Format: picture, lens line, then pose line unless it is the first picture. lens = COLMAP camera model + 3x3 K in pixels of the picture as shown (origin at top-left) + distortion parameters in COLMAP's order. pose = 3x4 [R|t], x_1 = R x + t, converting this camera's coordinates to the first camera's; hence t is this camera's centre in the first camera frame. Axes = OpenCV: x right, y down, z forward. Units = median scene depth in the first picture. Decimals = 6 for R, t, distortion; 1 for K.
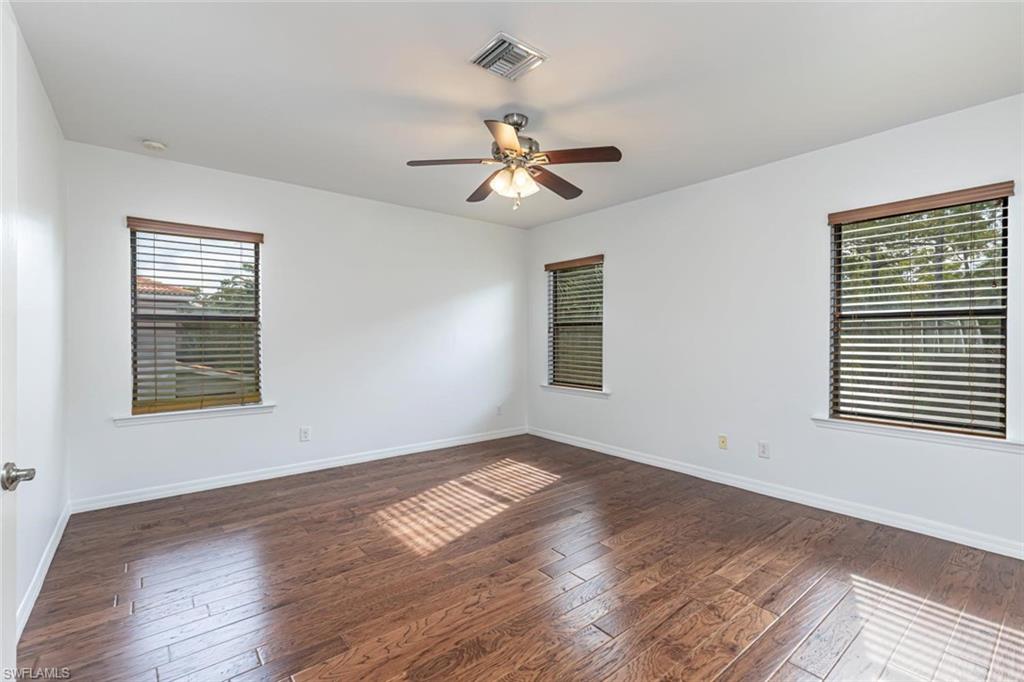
lens RADIAL K [[458.2, 0, 521.1], [0, 458.2, 339.0], [0, 0, 1]] dist [0.003939, 0.000224]
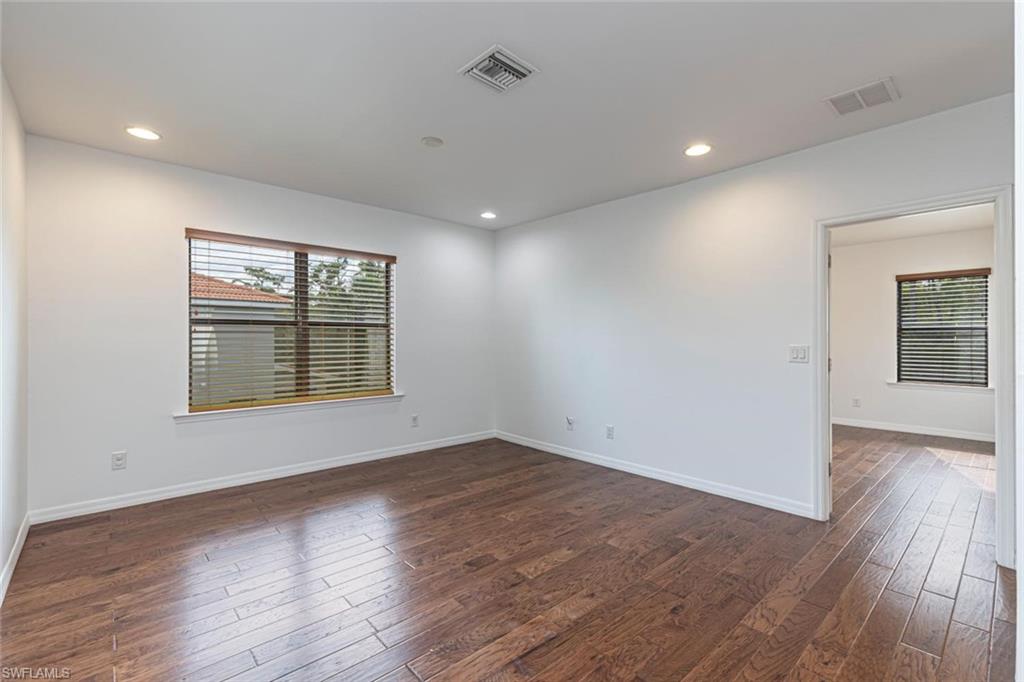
lens RADIAL K [[470.7, 0, 508.0], [0, 470.7, 340.7], [0, 0, 1]] dist [-0.001061, 0.000746]
pose [[0.998258, -0.000398, 0.058991, -0.332093], [0.000541, 0.999997, -0.002416, 0.000880], [-0.058990, 0.002443, 0.998256, -0.268898]]
